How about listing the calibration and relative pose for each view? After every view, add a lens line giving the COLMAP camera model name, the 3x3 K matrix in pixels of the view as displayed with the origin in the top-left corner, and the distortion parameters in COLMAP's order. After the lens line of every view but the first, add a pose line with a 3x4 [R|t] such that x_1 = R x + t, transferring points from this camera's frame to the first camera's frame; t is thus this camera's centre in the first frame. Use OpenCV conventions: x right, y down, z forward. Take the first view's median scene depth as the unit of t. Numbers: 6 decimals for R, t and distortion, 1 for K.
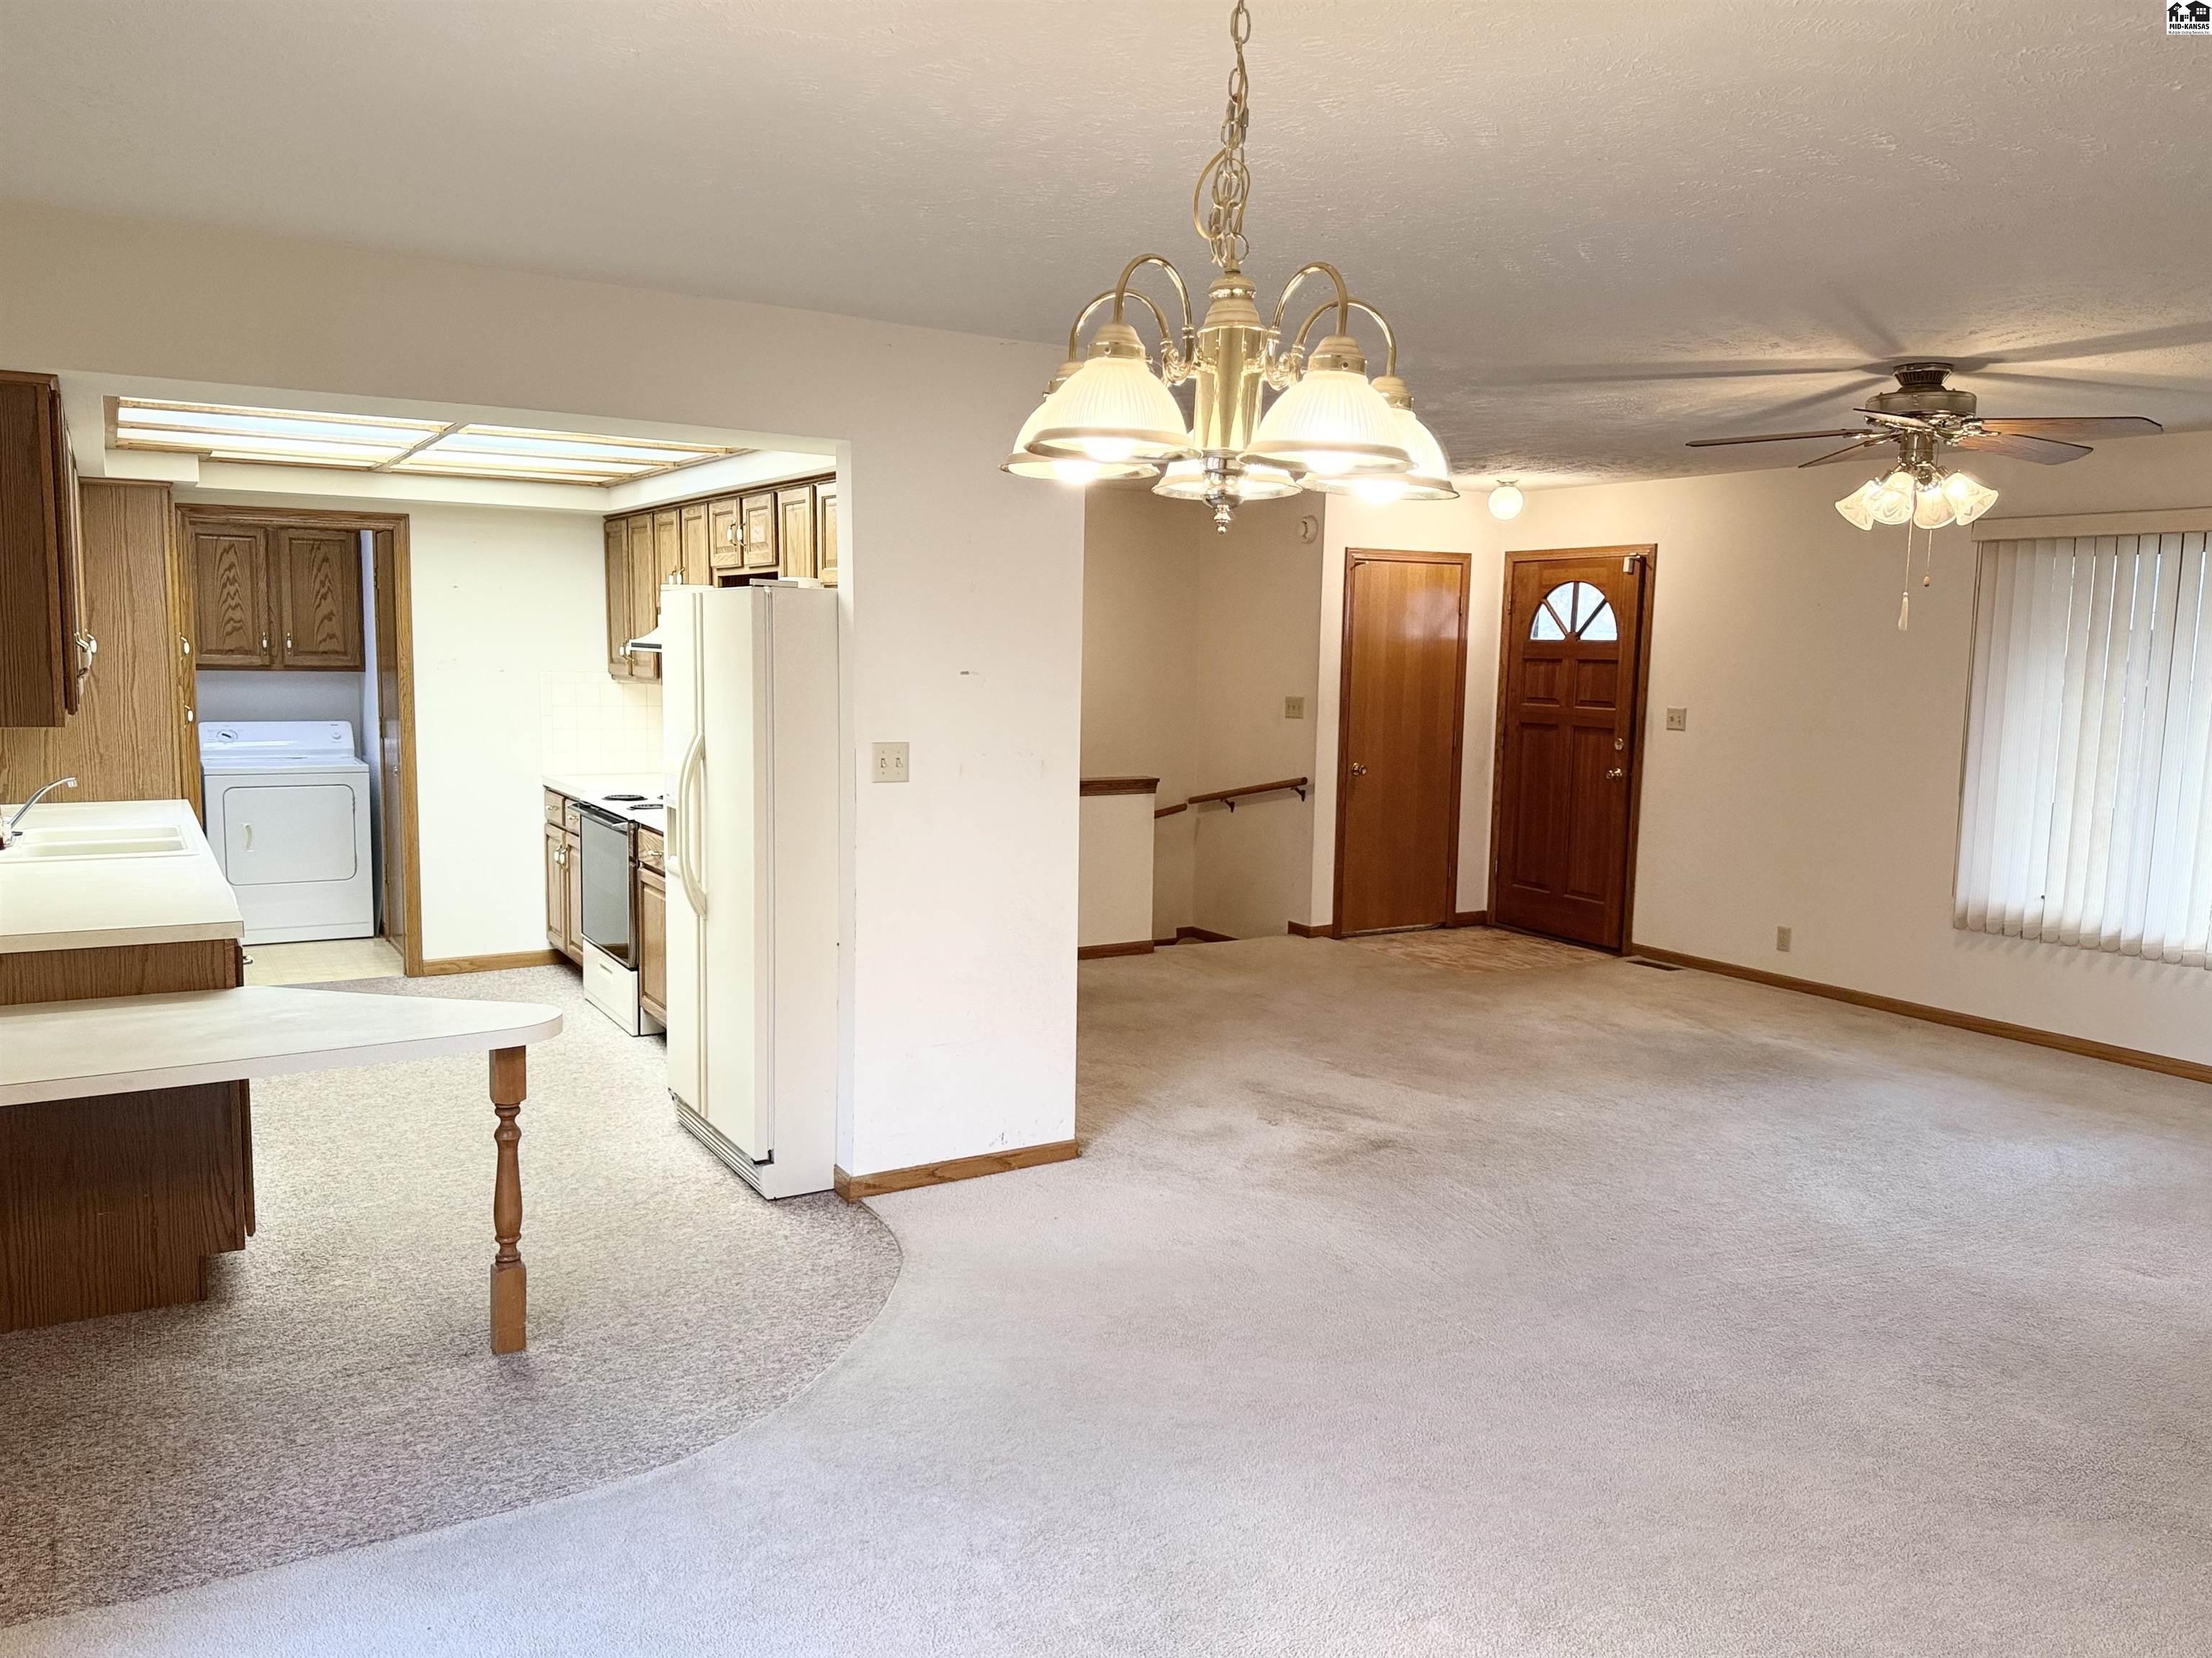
lens RADIAL K [[1591.5, 0, 1133.2], [0, 1591.5, 841.8], [0, 0, 1]] dist [0.023429, -0.028559]
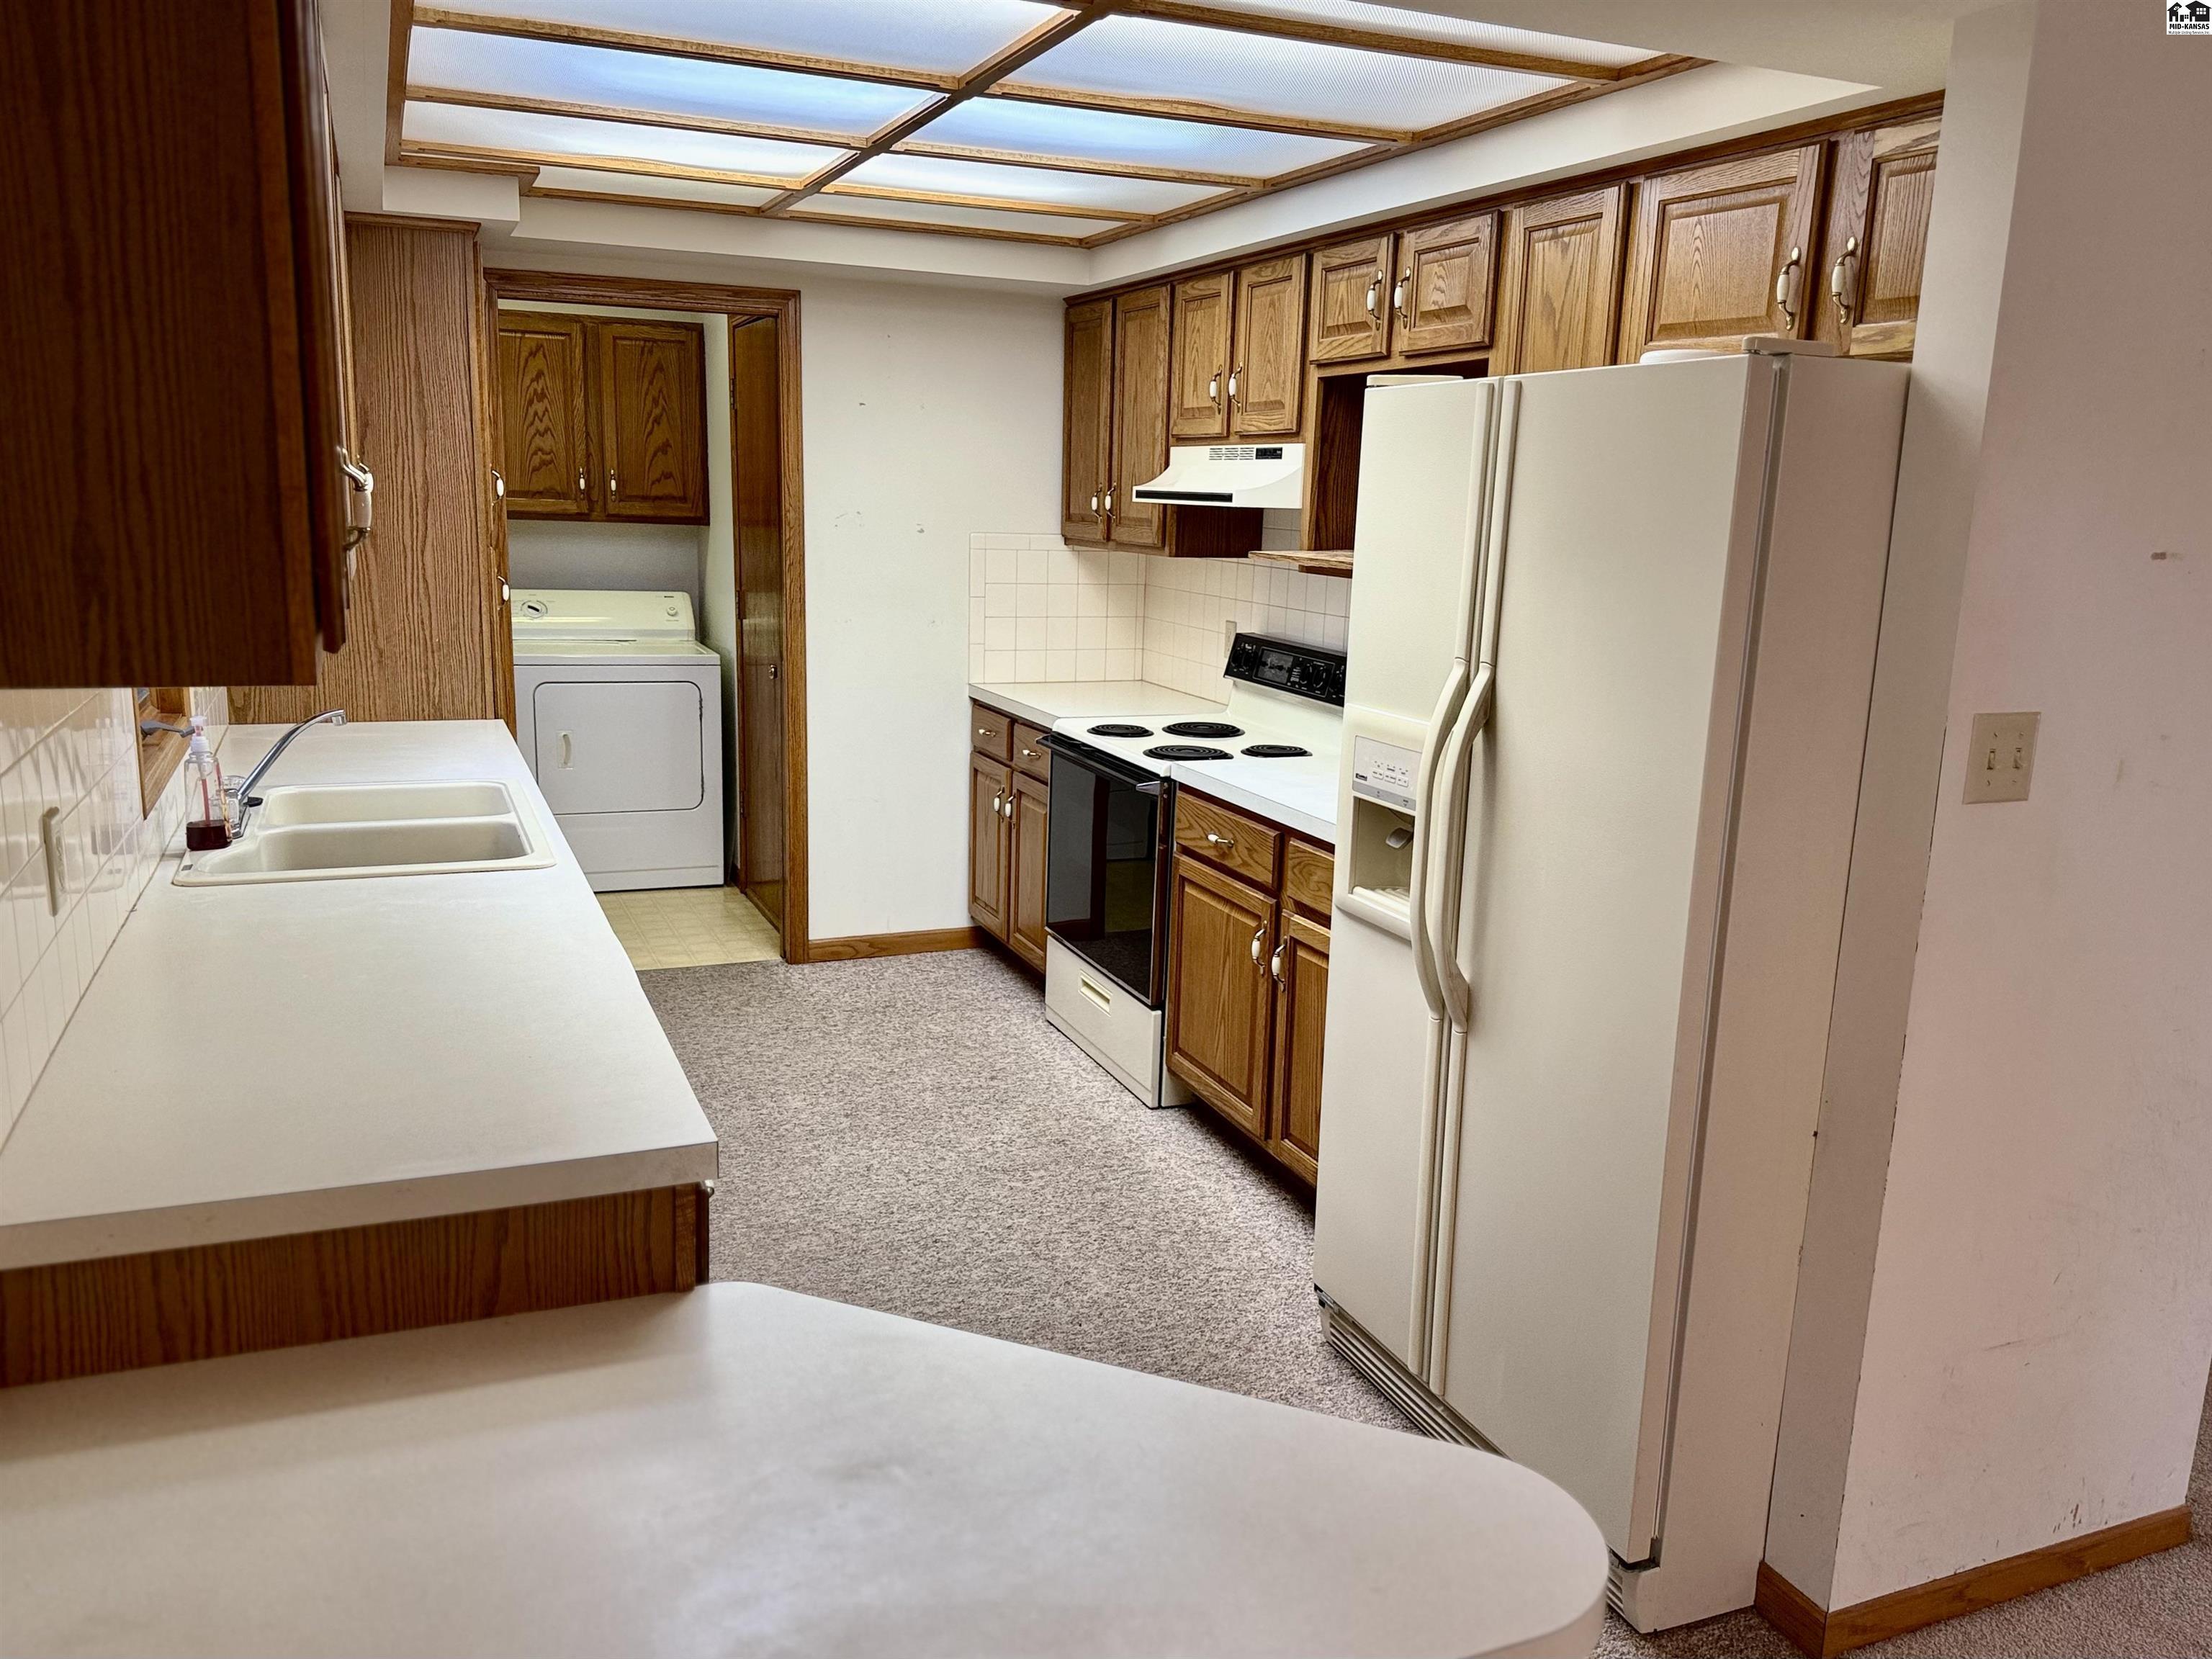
lens RADIAL K [[1591.6, 0, 1107.1], [0, 1591.6, 837.1], [0, 0, 1]] dist [0.023429, -0.028559]
pose [[0.989331, 0.043423, -0.139062, -0.336177], [-0.031226, 0.995567, 0.088723, -0.059912], [0.142298, -0.083434, 0.986301, 0.510605]]
